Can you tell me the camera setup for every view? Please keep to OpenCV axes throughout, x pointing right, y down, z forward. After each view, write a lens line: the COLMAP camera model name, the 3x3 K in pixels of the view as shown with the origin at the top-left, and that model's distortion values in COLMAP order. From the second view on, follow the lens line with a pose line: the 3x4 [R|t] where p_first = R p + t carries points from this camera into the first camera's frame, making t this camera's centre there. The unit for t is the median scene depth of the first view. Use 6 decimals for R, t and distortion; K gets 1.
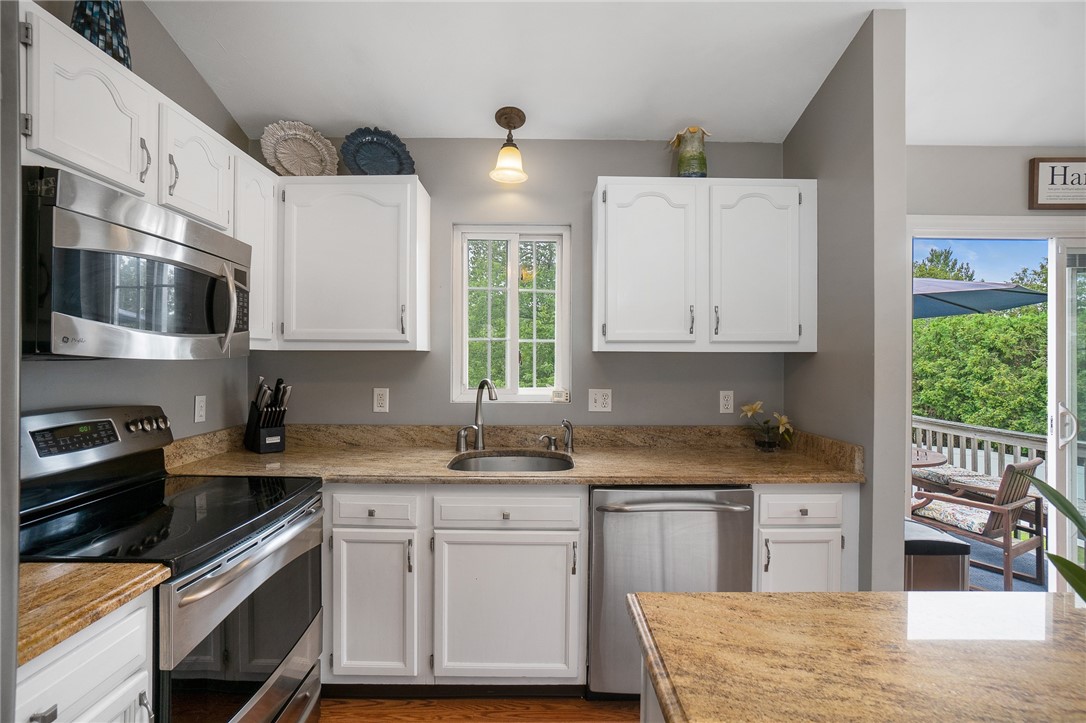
lens RADIAL K [[507.3, 0, 542.9], [0, 507.3, 359.9], [0, 0, 1]] dist [-0.024442, 0.005268]
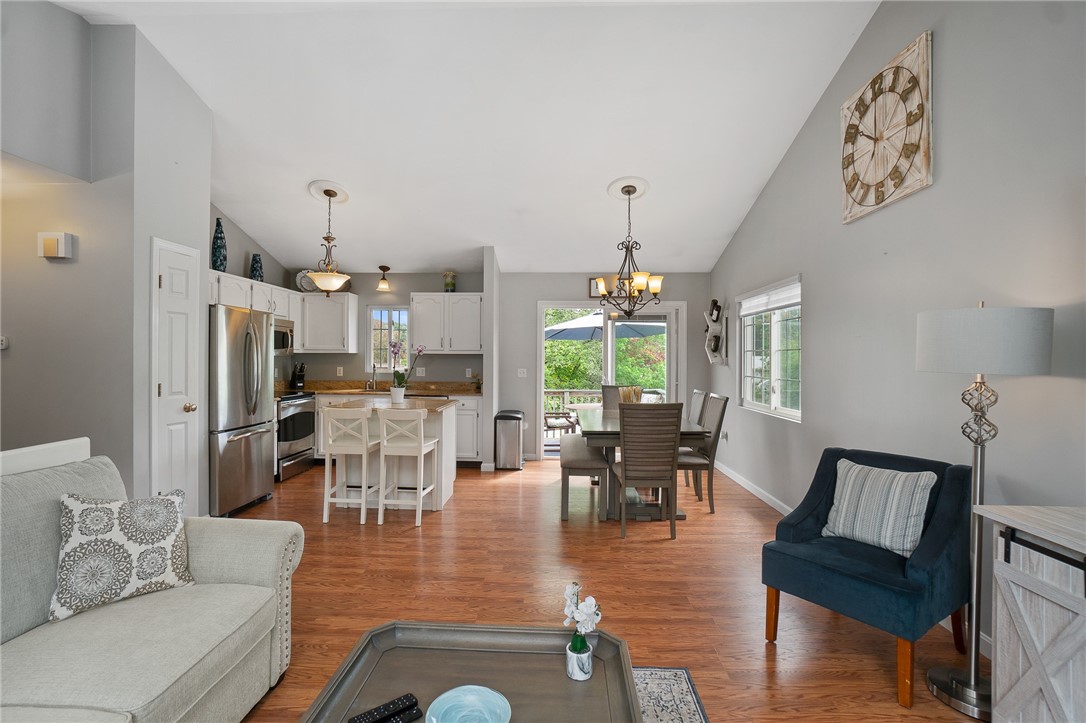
lens RADIAL K [[507.3, 0, 534.0], [0, 507.3, 359.8], [0, 0, 1]] dist [-0.024442, 0.005268]
pose [[0.998730, 0.002913, -0.050292, 0.989410], [-0.002699, 0.999987, 0.004323, 0.004699], [0.050304, -0.004182, 0.998725, -1.903585]]
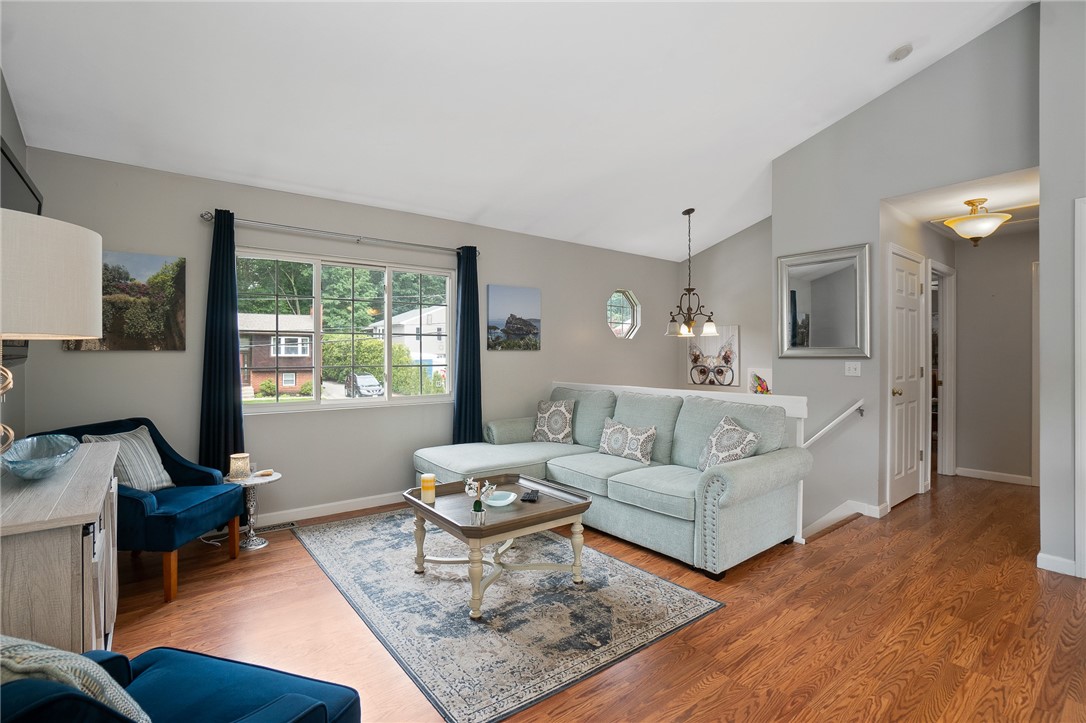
lens RADIAL K [[507.3, 0, 546.8], [0, 507.3, 358.2], [0, 0, 1]] dist [-0.024442, 0.005268]
pose [[-0.793225, -0.003927, -0.608916, 1.593365], [-0.003896, 0.999991, -0.001375, 0.054359], [0.608916, 0.001282, -0.793234, -0.238770]]
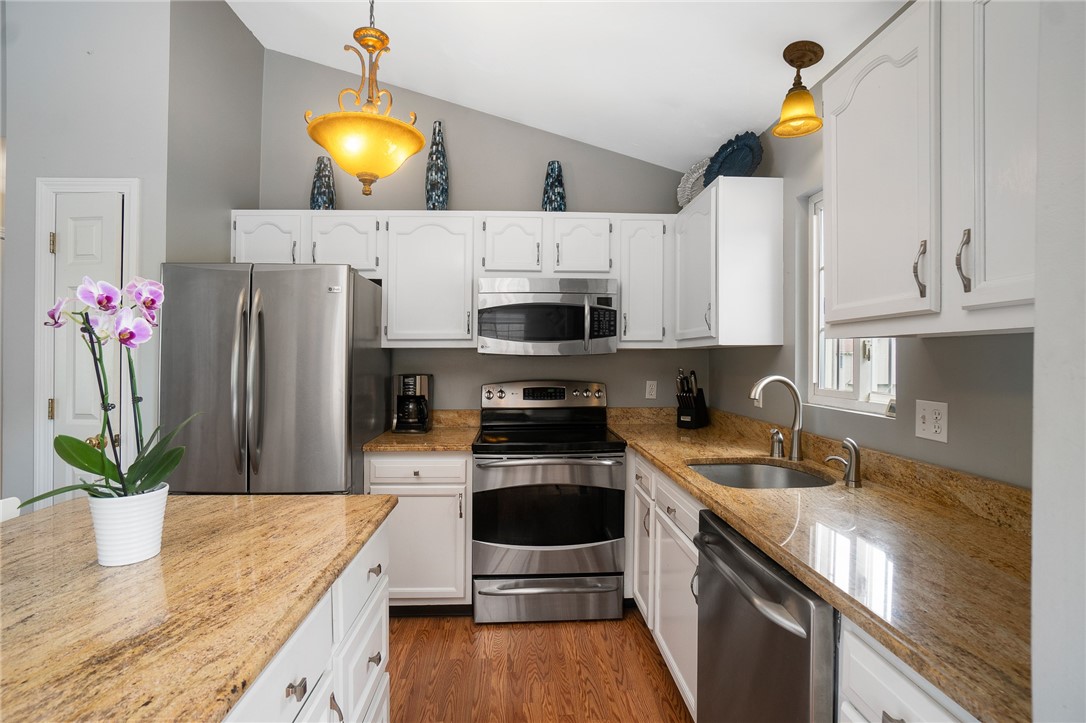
lens RADIAL K [[507.3, 0, 534.9], [0, 507.3, 359.6], [0, 0, 1]] dist [-0.024442, 0.005268]
pose [[0.026038, -0.003114, -0.999656, 0.801850], [-0.004108, 0.999986, -0.003222, 0.015658], [0.999653, 0.004190, 0.026025, 0.623957]]
